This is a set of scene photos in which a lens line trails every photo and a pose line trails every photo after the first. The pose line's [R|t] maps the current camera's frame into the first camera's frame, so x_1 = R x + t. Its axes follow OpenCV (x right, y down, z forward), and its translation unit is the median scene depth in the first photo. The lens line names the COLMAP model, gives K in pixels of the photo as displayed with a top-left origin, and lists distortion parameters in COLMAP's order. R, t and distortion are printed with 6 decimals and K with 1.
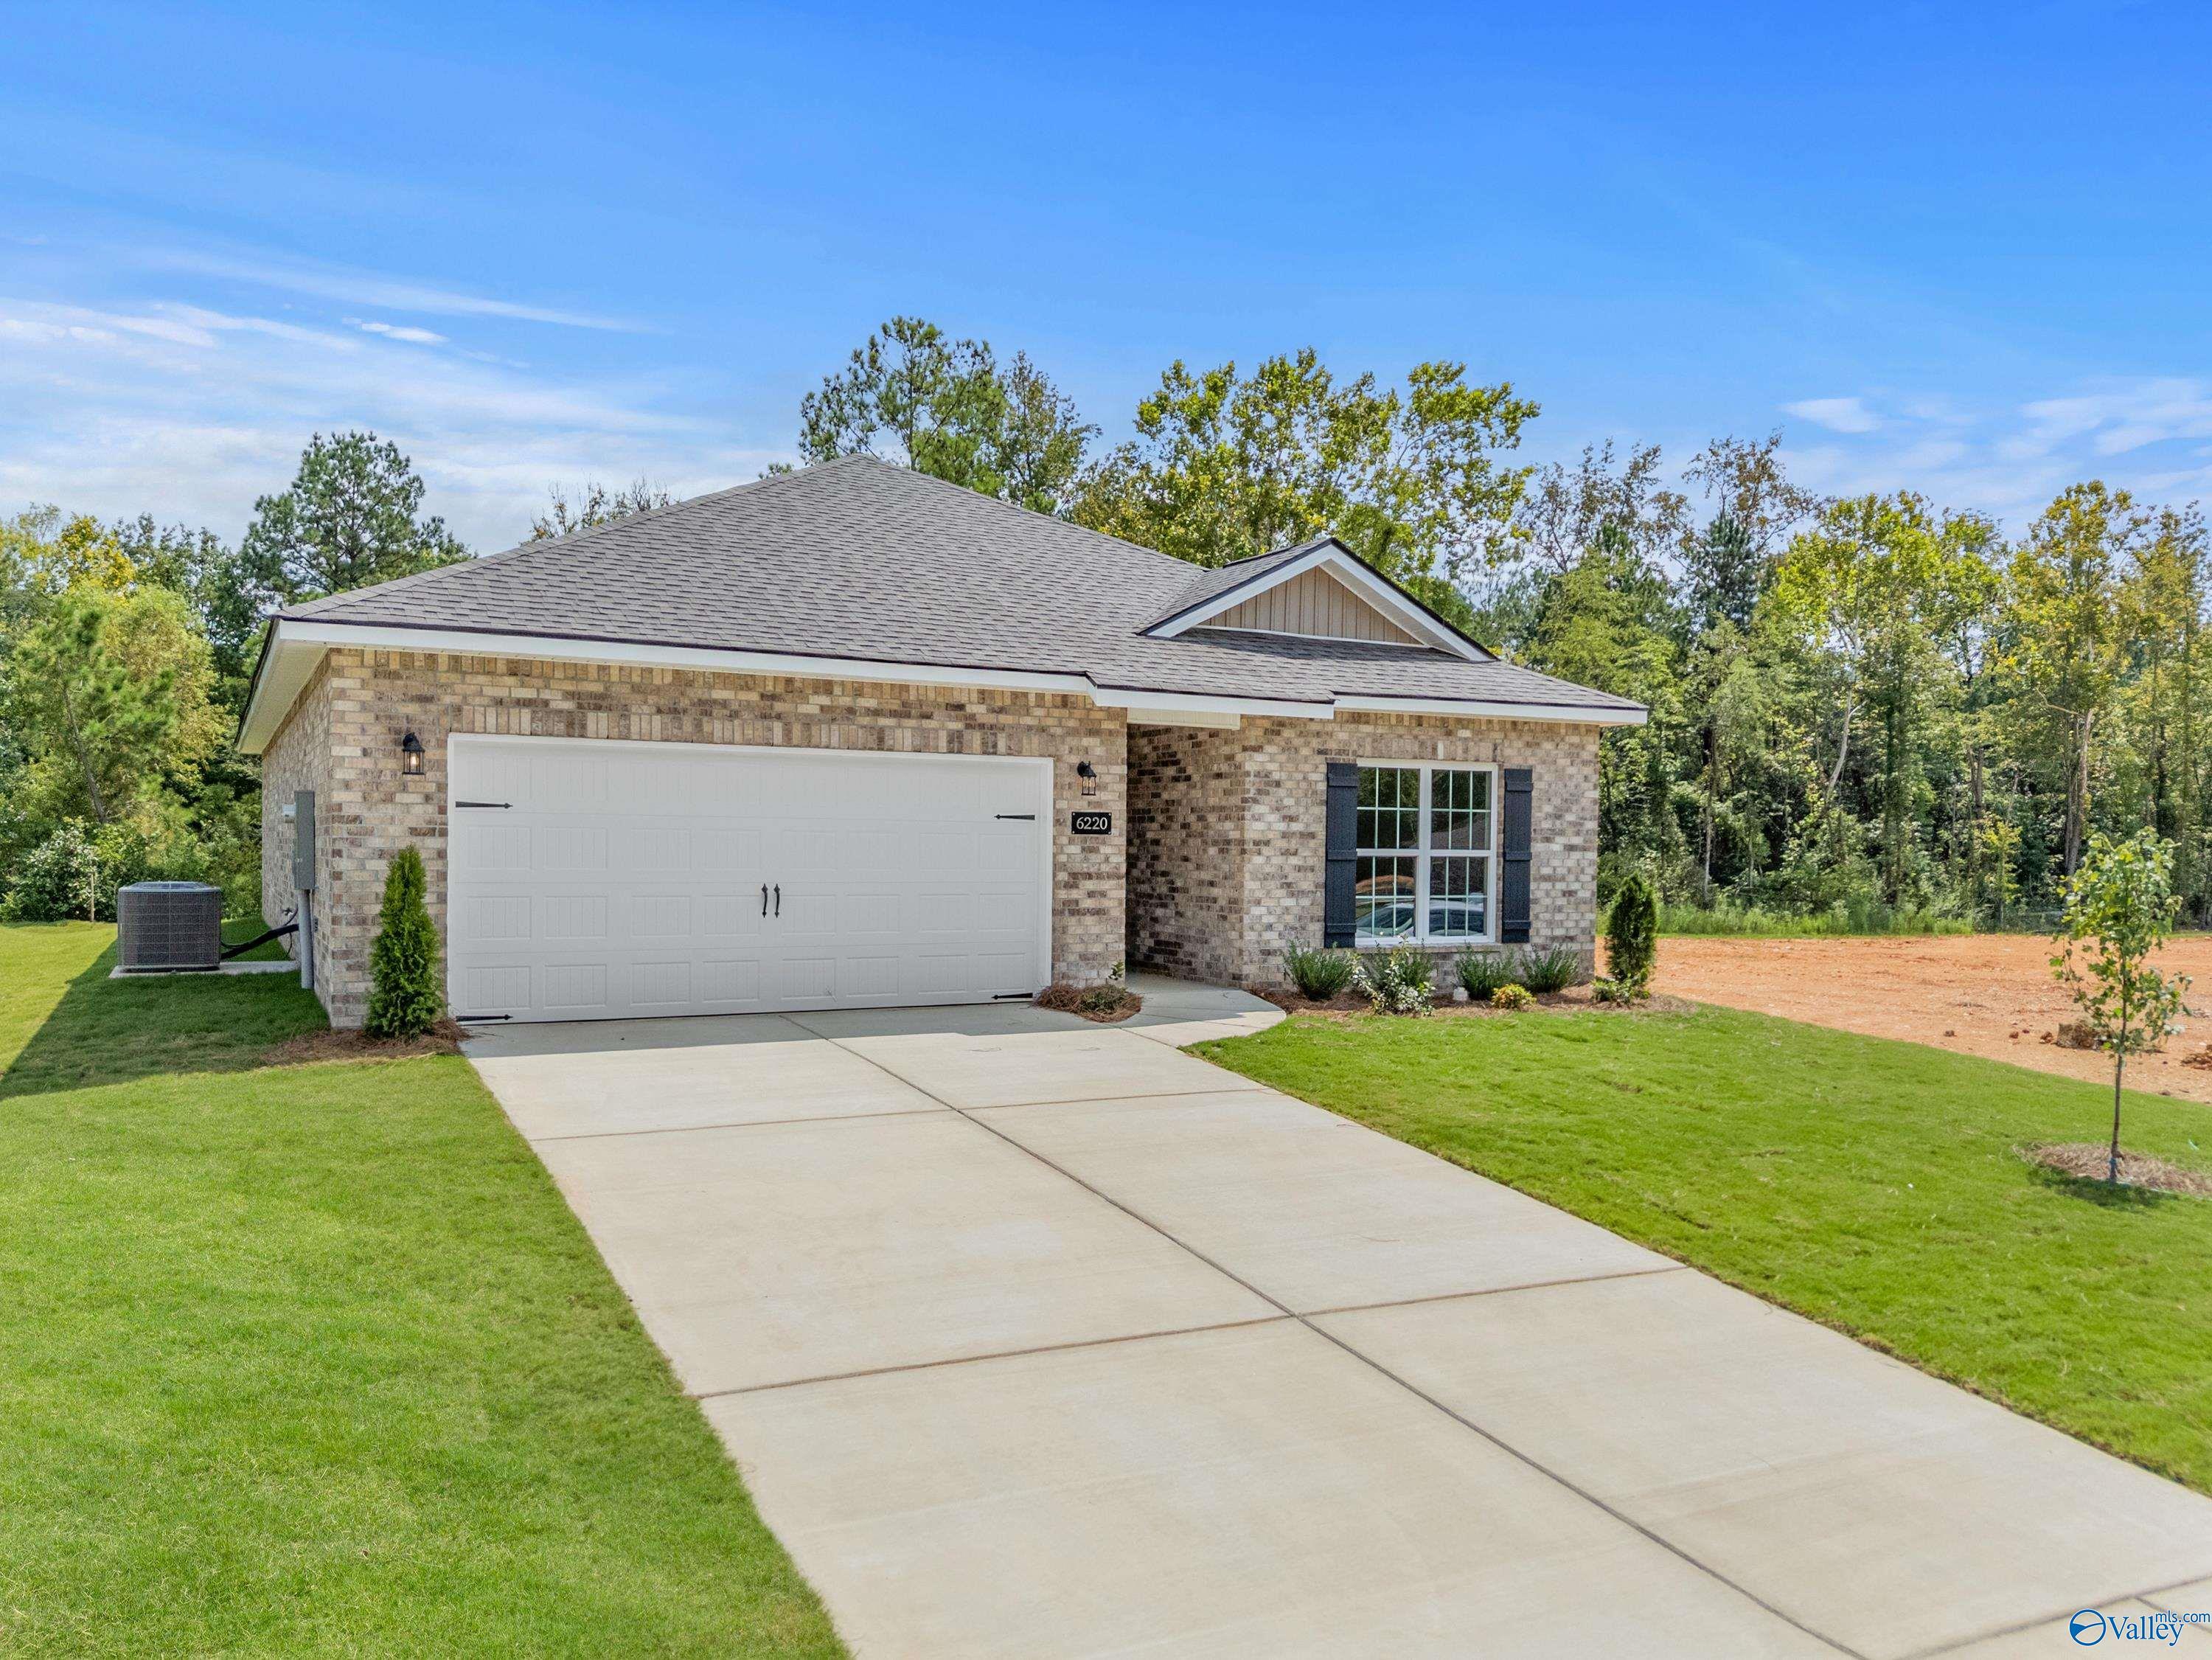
lens RADIAL K [[1734.3, 0, 1105.5], [0, 1734.3, 965.1], [0, 0, 1]] dist [0.028925, -0.004742]
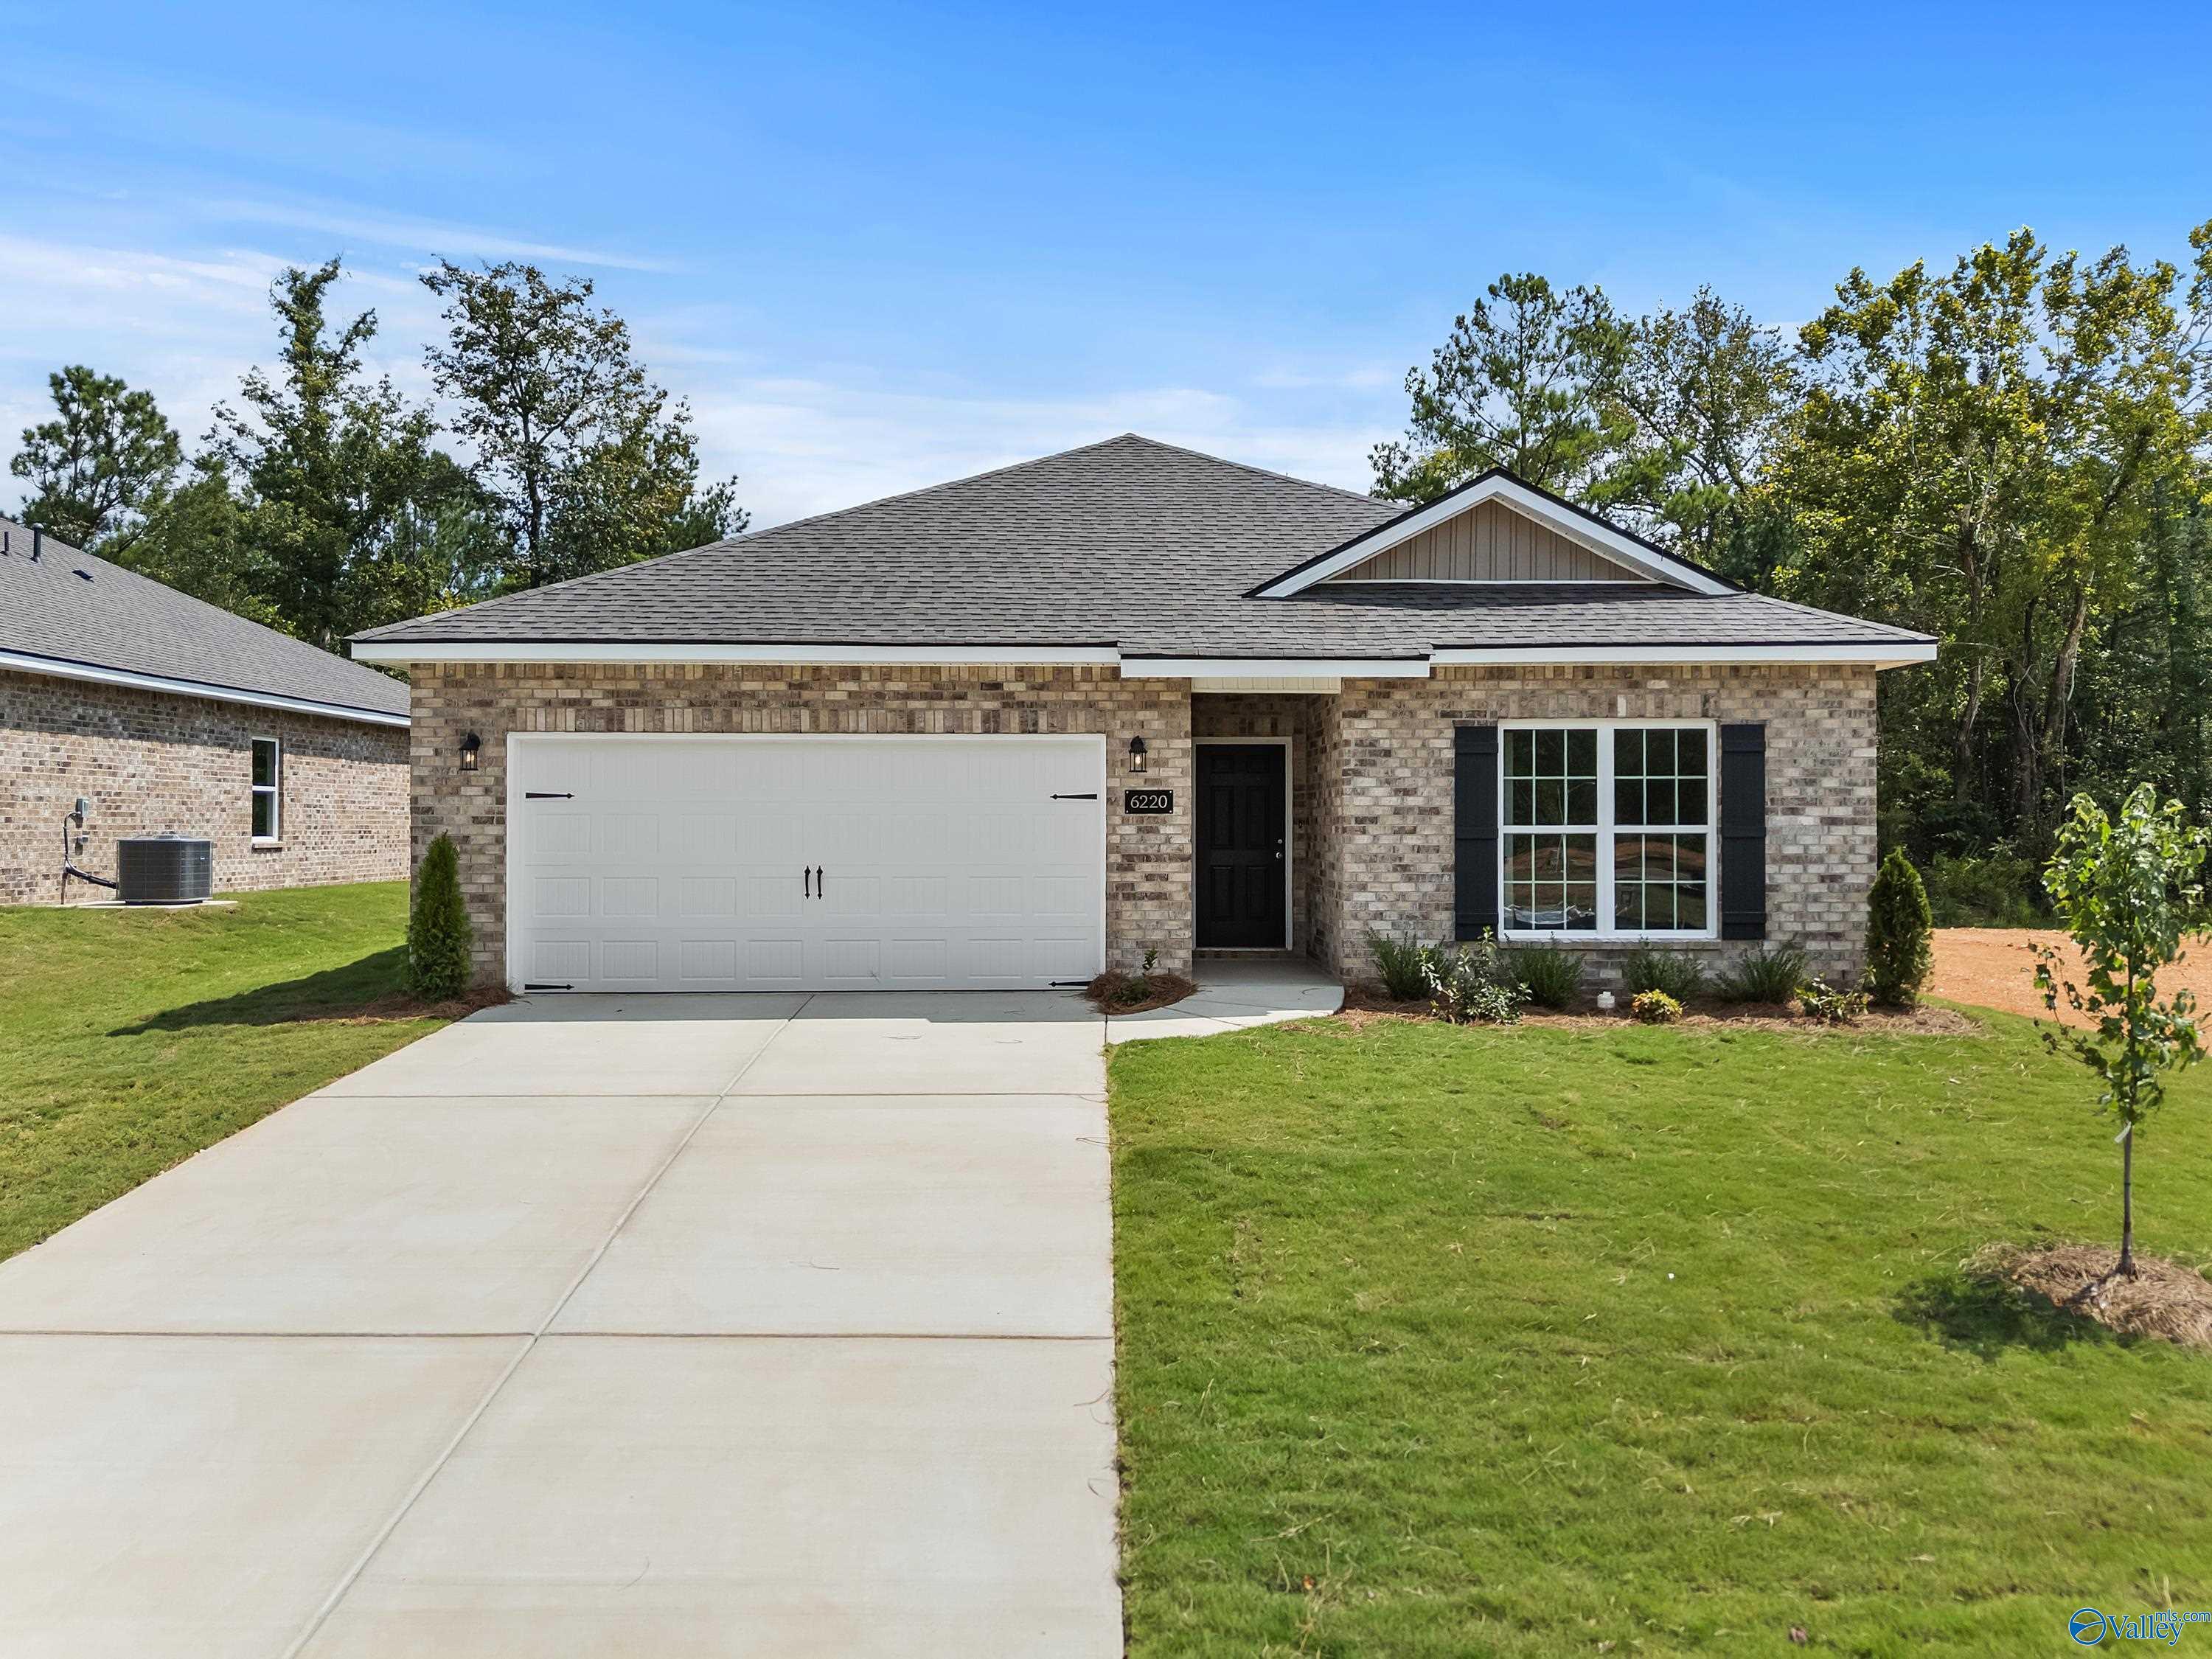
lens RADIAL K [[1740.0, 0, 1003.5], [0, 1740.0, 862.3], [0, 0, 1]] dist [0.063171, -0.083474]
pose [[0.878790, -0.000814, -0.477209, 0.369144], [-0.022323, 0.998834, -0.042813, -0.006936], [0.476687, 0.048277, 0.877747, 0.138055]]
